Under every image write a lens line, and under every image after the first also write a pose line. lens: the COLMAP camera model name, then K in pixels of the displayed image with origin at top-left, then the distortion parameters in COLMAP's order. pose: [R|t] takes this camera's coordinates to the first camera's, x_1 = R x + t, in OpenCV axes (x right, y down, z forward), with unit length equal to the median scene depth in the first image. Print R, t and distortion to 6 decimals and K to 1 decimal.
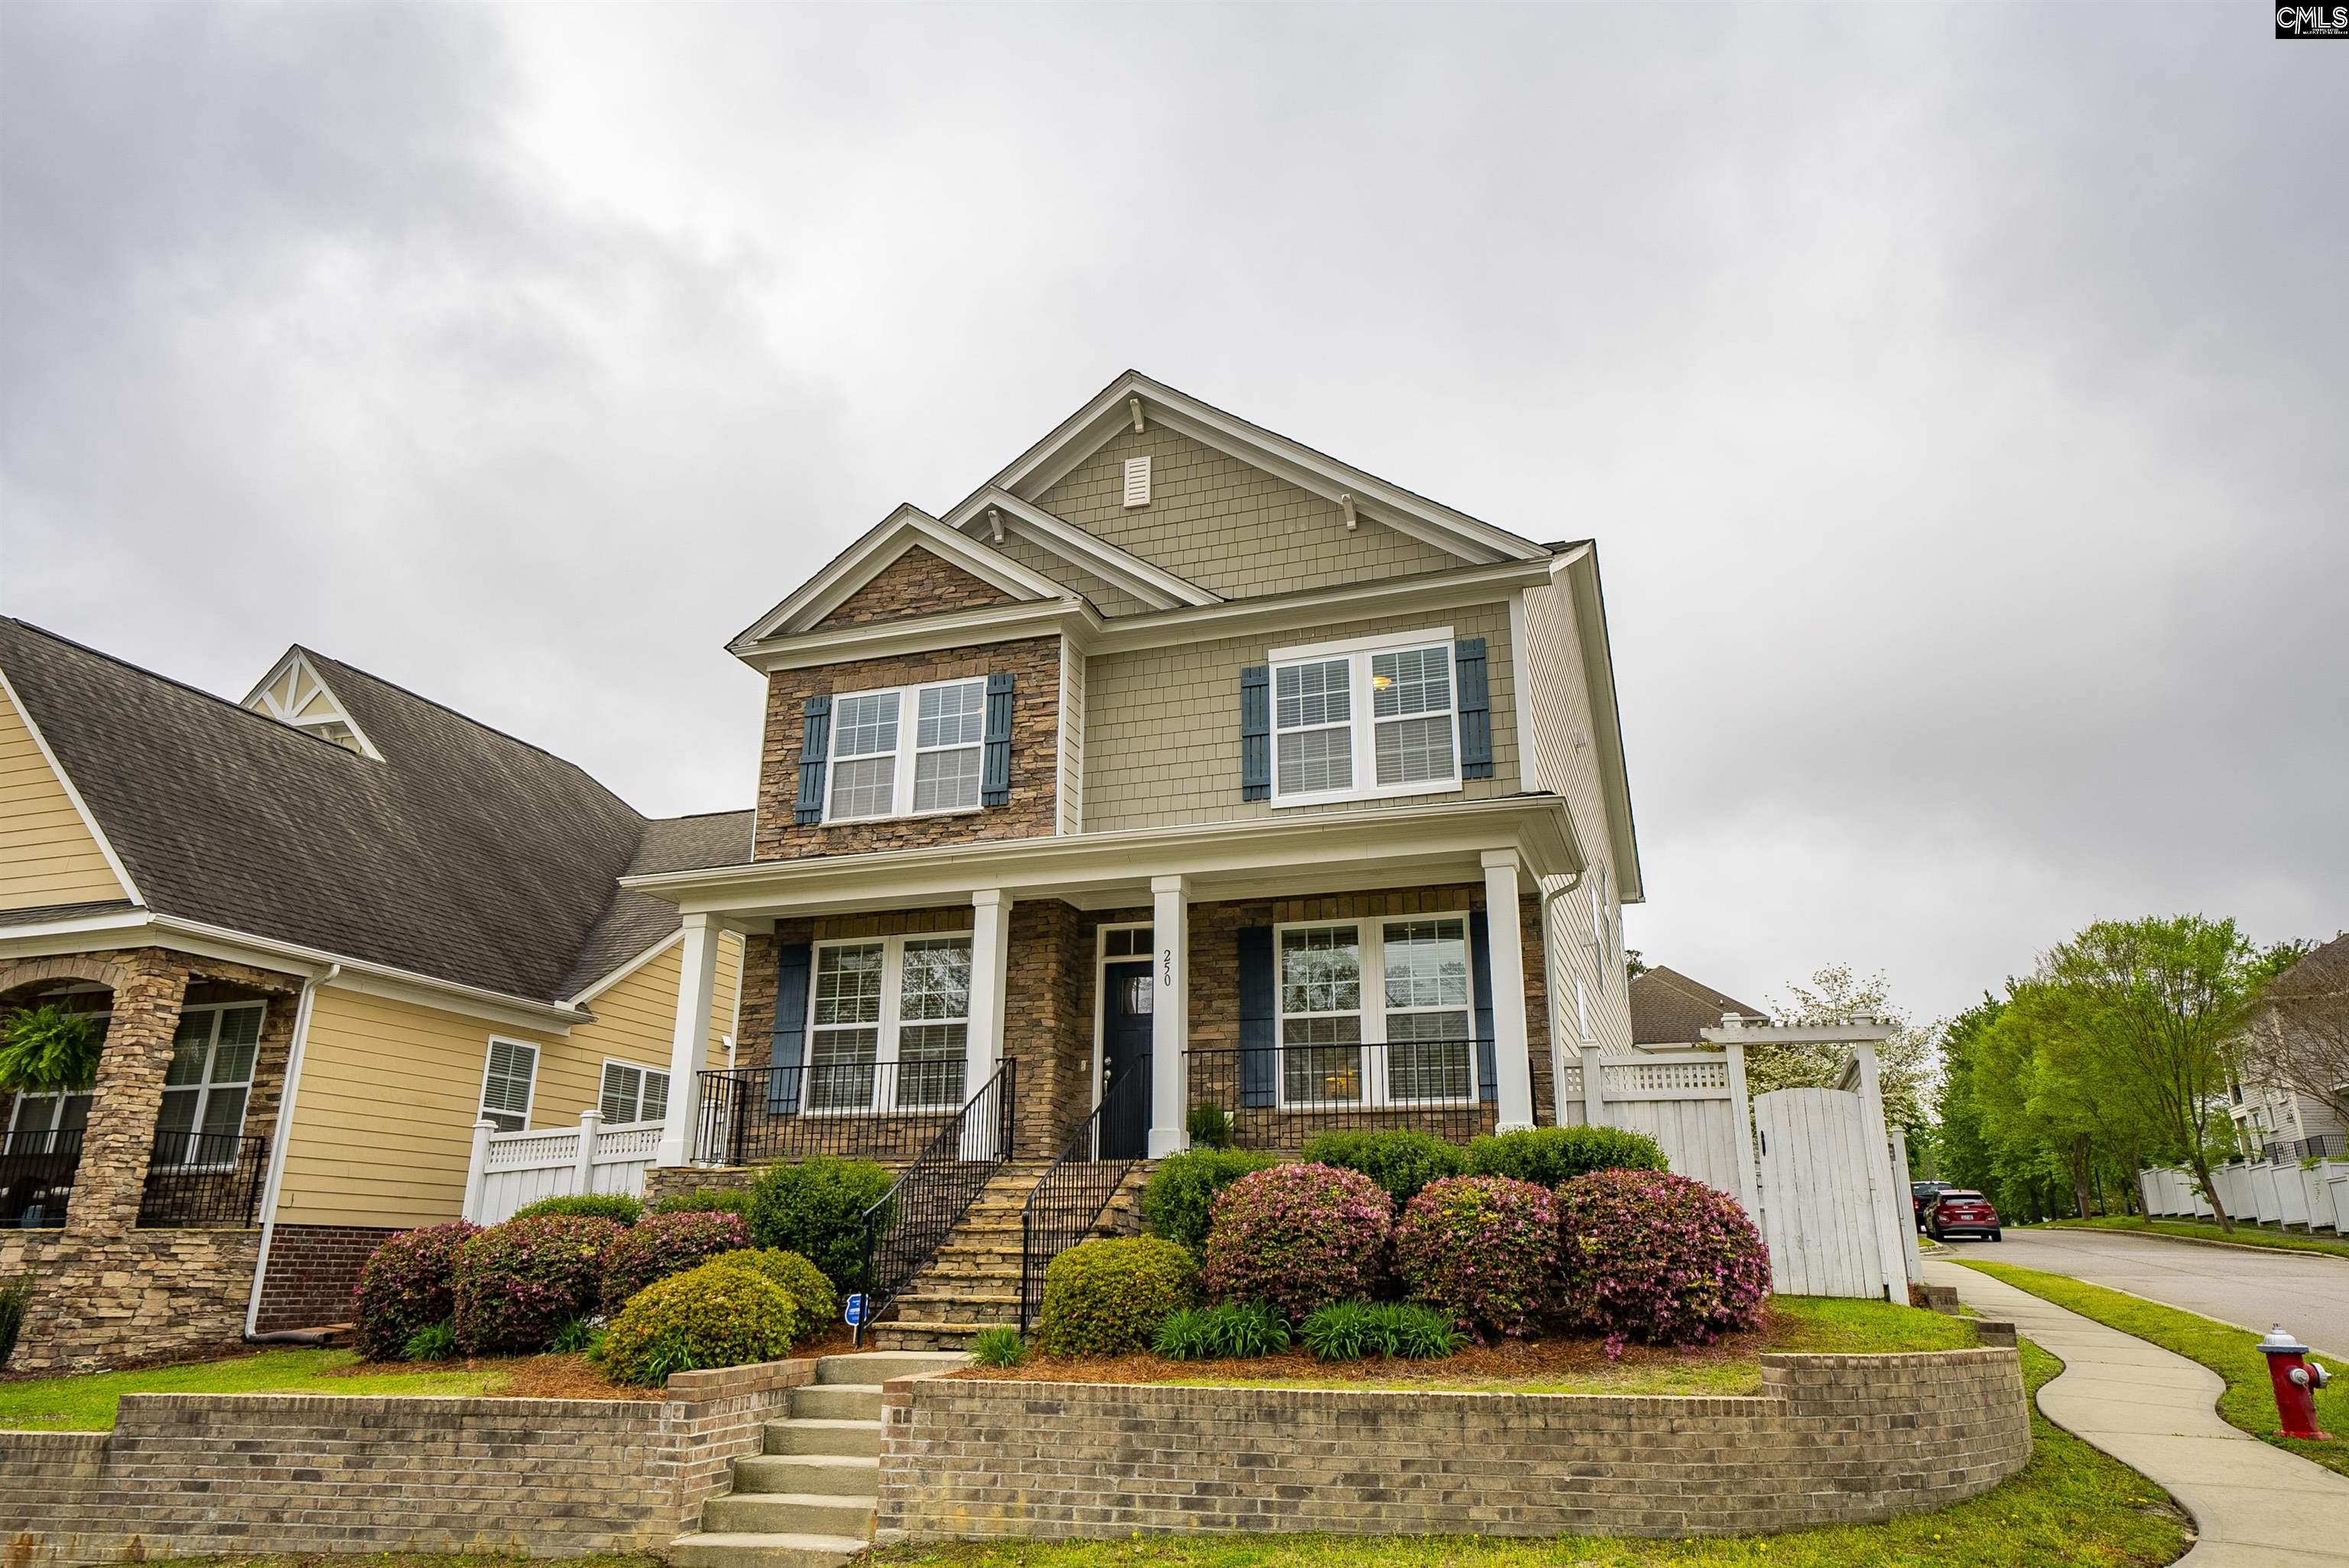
lens RADIAL K [[1600.7, 0, 1176.7], [0, 1600.7, 782.8], [0, 0, 1]] dist [0.032372, 0.002467]
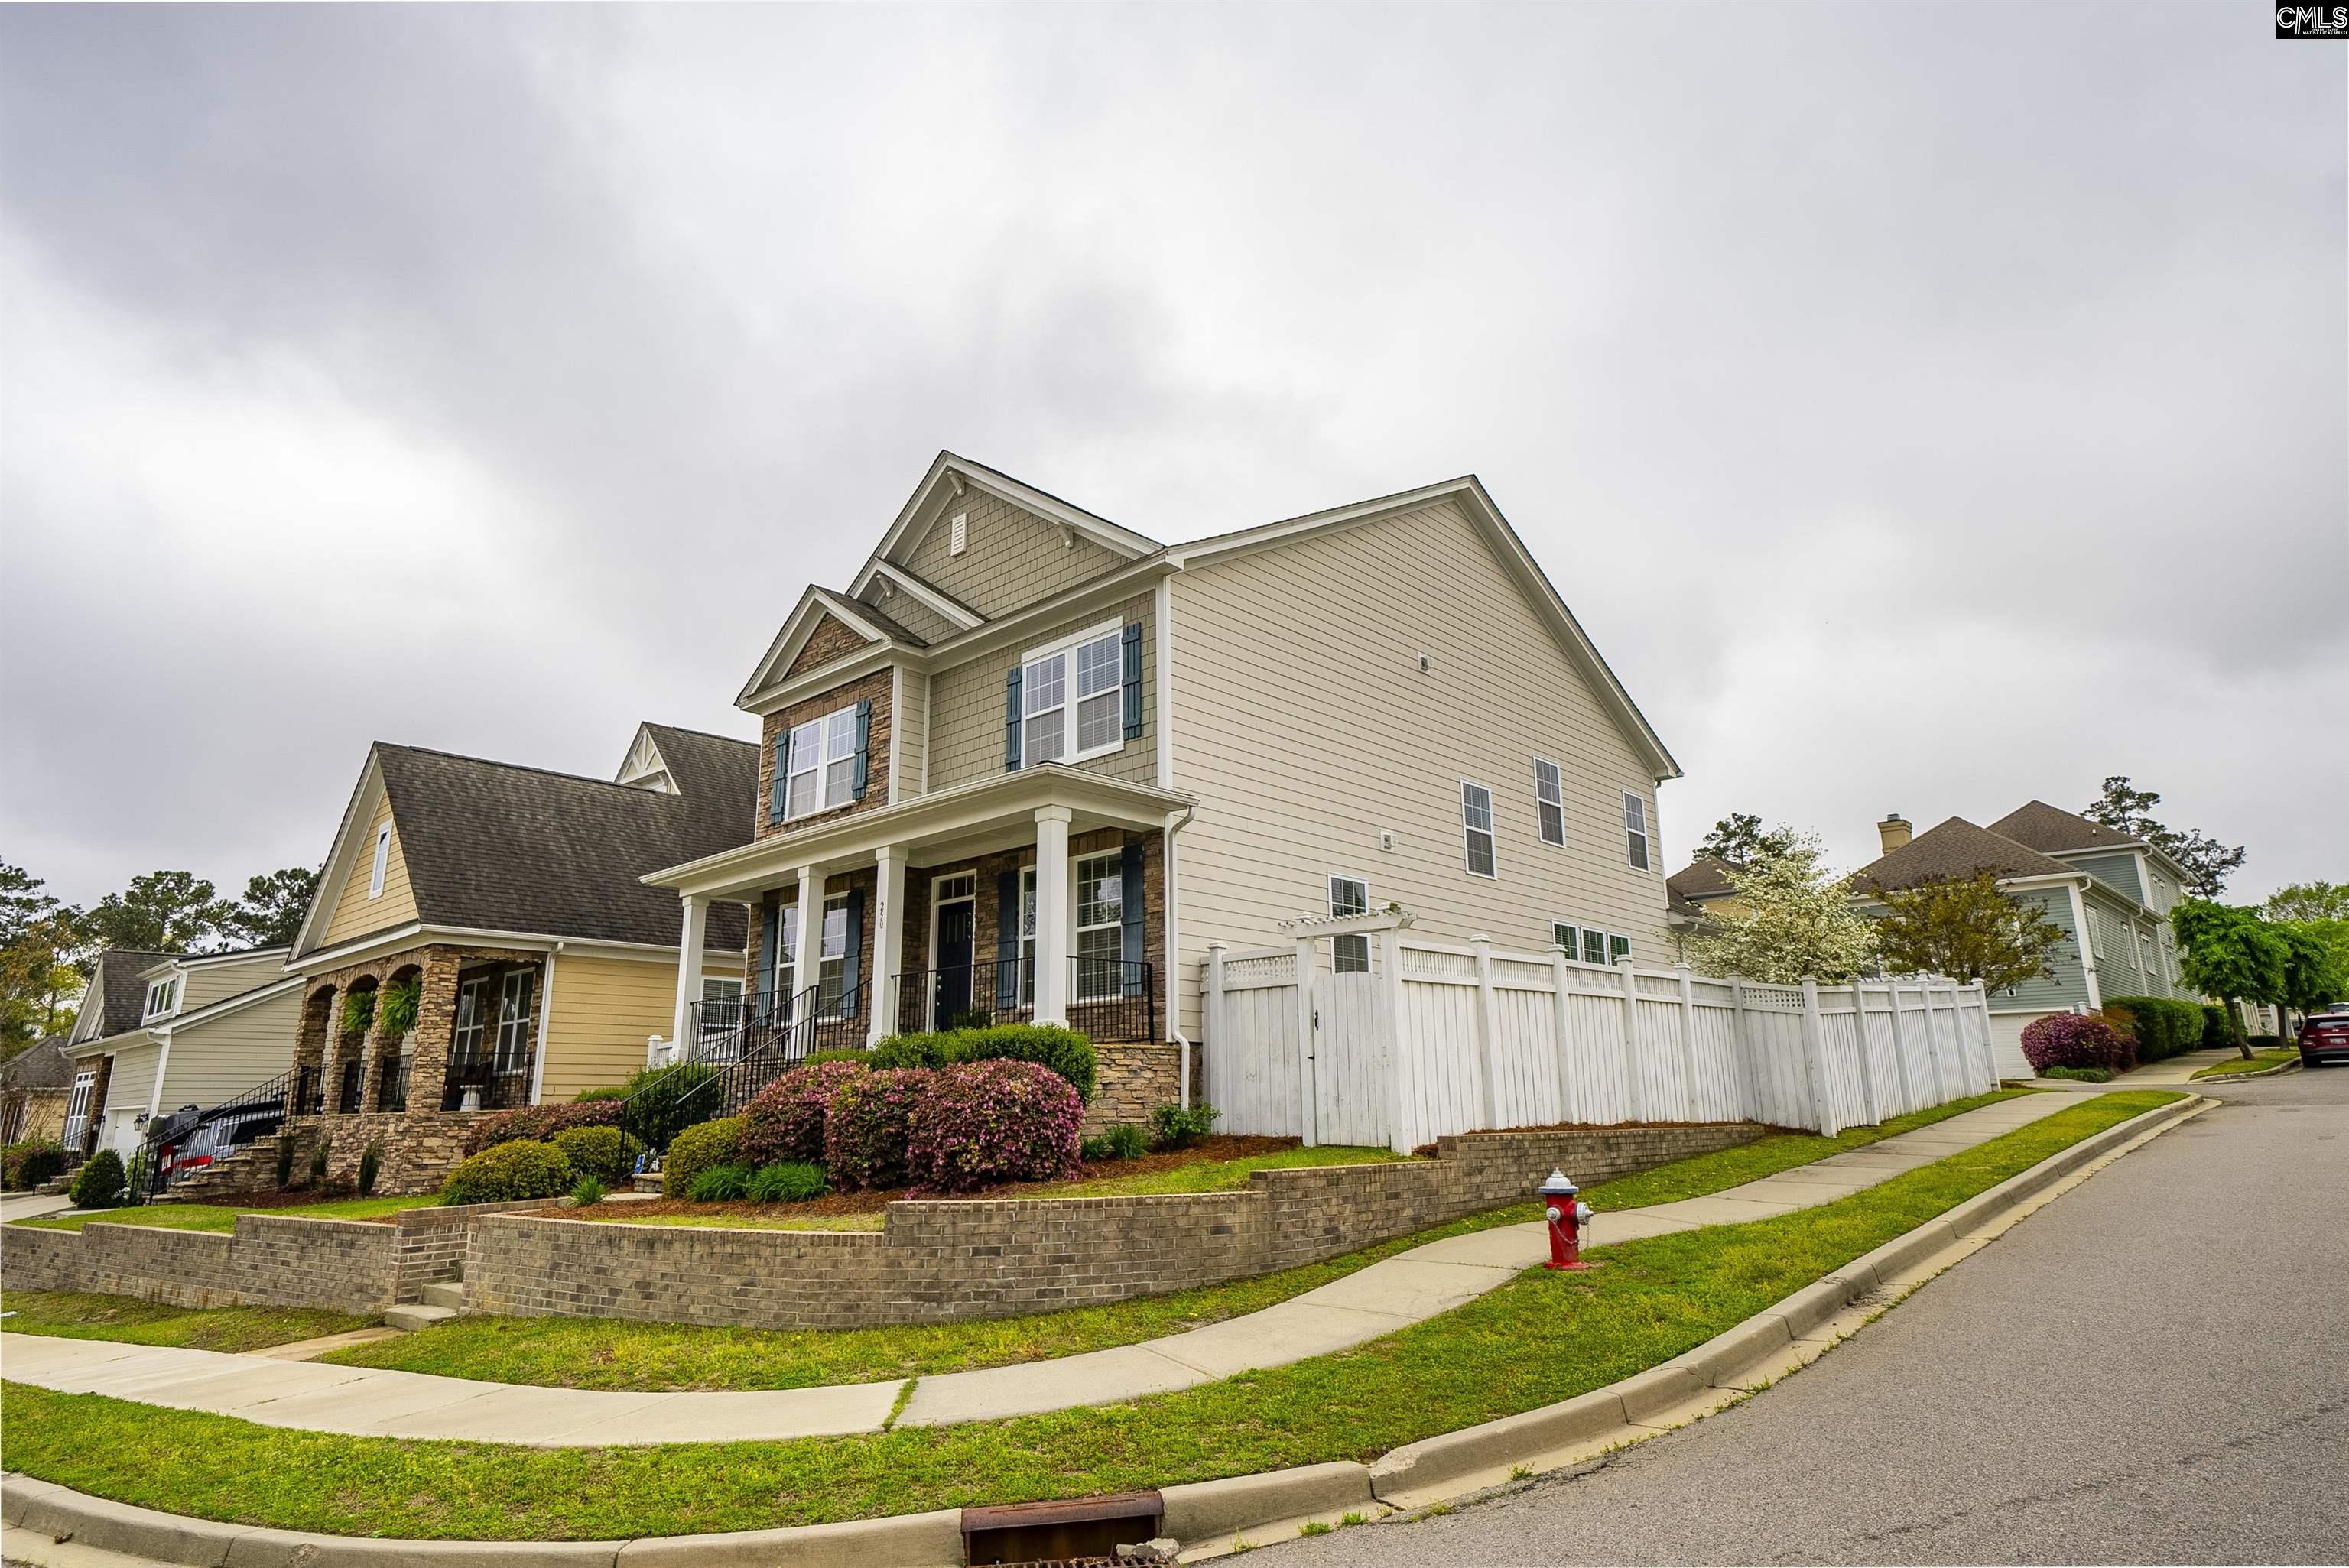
lens RADIAL K [[1355.9, 0, 1175.4], [0, 1355.9, 778.5], [0, 0, 1]] dist [0.027478, 0.000115]
pose [[0.904383, -0.118413, -0.409962, 0.641089], [0.142772, 0.989325, 0.029202, 0.001929], [0.402128, -0.084941, 0.911635, 0.049856]]
